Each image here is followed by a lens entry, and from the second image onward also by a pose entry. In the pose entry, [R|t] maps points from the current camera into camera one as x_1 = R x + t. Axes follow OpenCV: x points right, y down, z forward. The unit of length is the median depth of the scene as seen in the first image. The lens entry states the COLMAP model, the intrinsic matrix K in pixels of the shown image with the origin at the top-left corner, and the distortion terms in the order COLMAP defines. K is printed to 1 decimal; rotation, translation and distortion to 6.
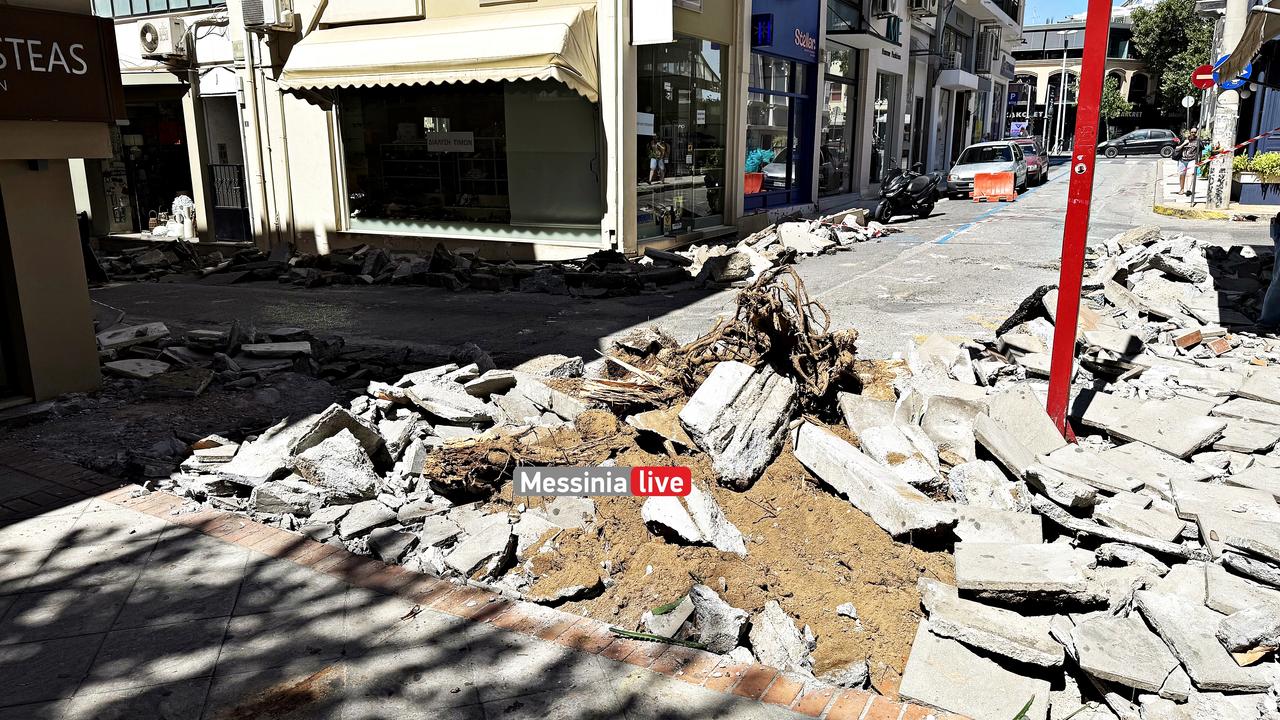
lens RADIAL K [[894.4, 0, 639.9], [0, 894.4, 371.6], [0, 0, 1]] dist [0.070958, -0.094936]
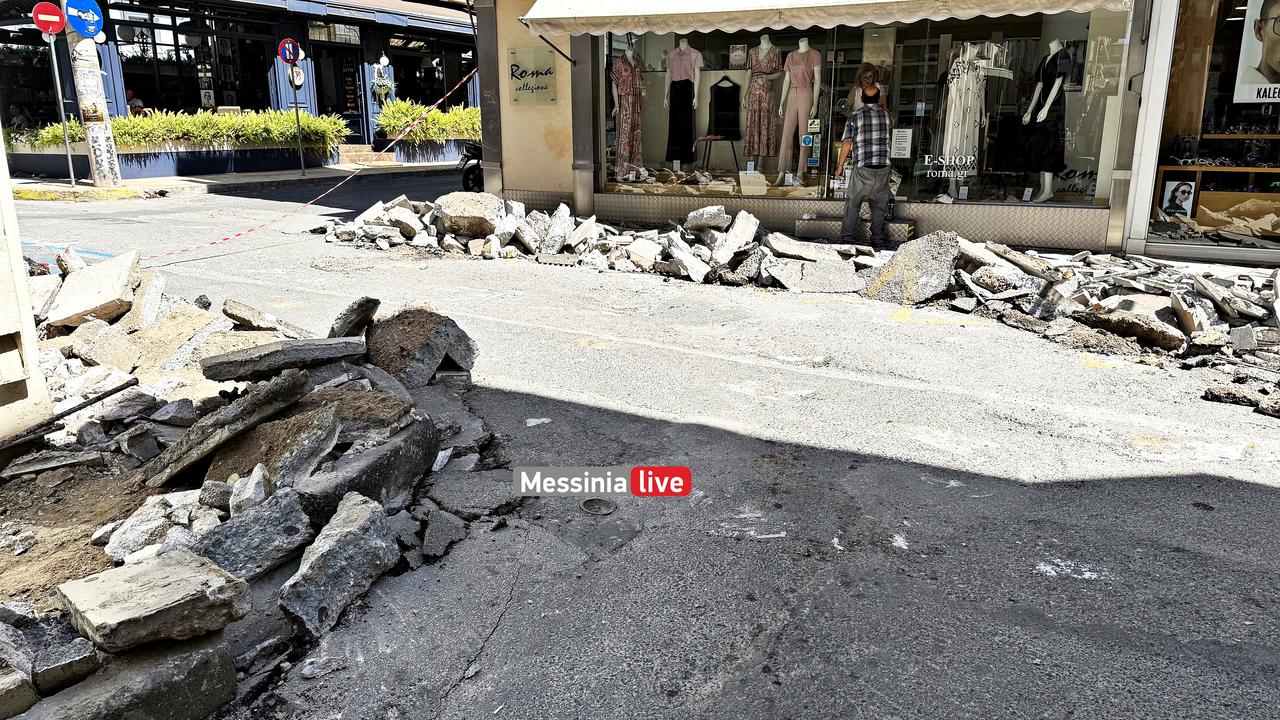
lens RADIAL K [[894.4, 0, 643.4], [0, 894.4, 365.0], [0, 0, 1]] dist [0.070958, -0.094936]
pose [[-0.045971, -0.247021, 0.967919, -0.346231], [0.238092, 0.938310, 0.250773, -0.192422], [-0.970154, 0.241982, 0.015679, 0.904858]]
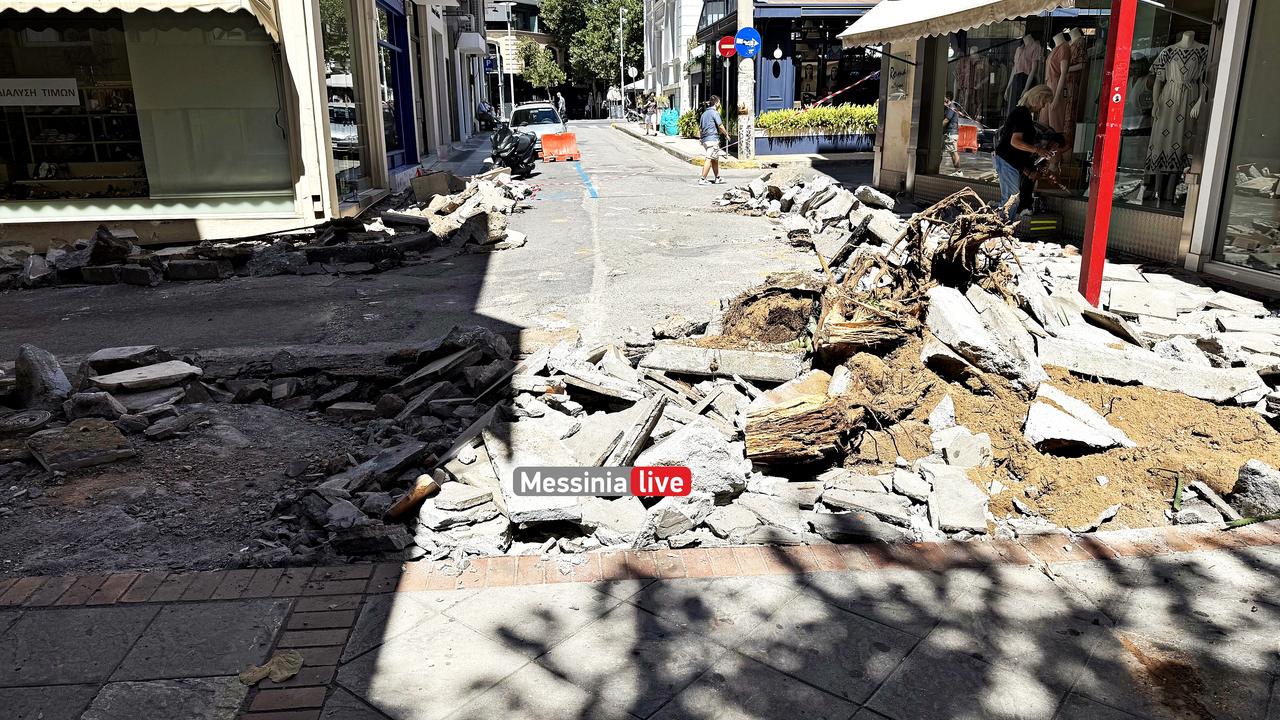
lens RADIAL K [[894.4, 0, 638.9], [0, 894.4, 369.5], [0, 0, 1]] dist [0.070958, -0.094936]
pose [[0.816698, -0.160590, 0.554271, -0.316086], [0.143261, 0.986852, 0.074832, -0.018451], [-0.559000, 0.018290, 0.828966, 0.138736]]
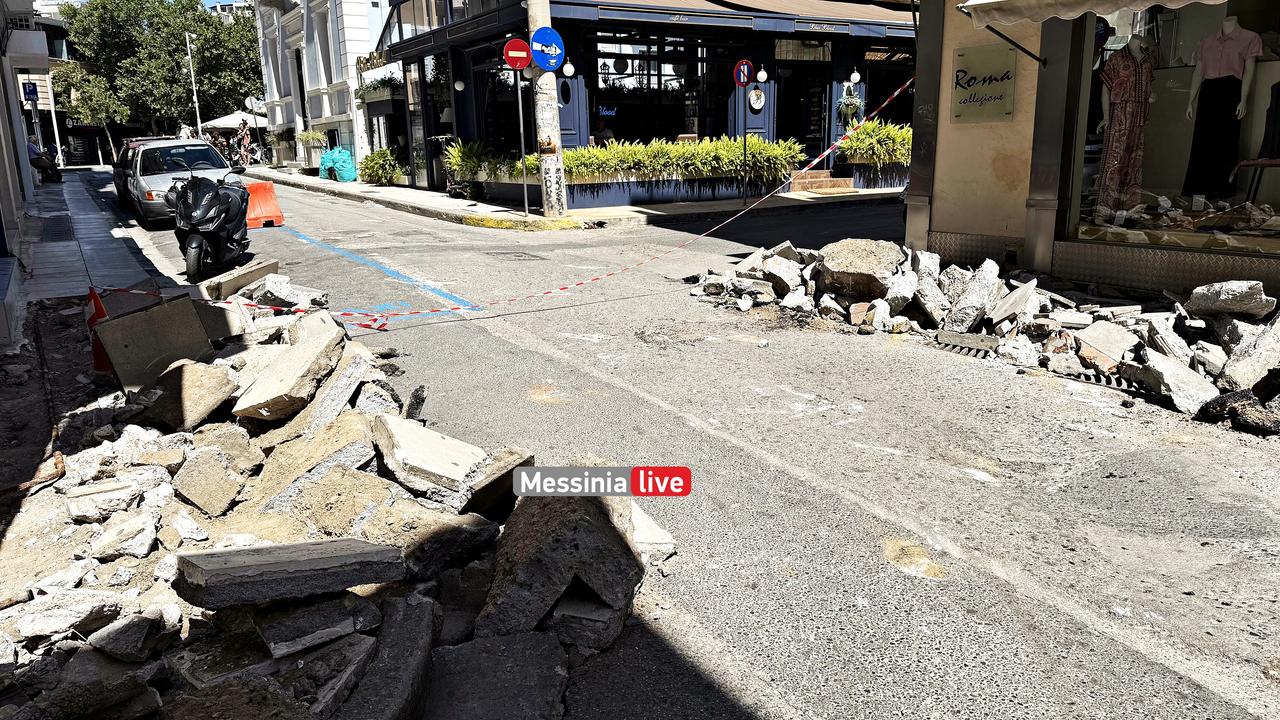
lens RADIAL K [[894.4, 0, 636.9], [0, 894.4, 369.5], [0, 0, 1]] dist [0.070958, -0.094936]
pose [[0.479488, -0.209449, 0.852187, -0.111453], [0.224405, 0.968077, 0.111669, -0.190694], [-0.848371, 0.137690, 0.511183, 0.854617]]
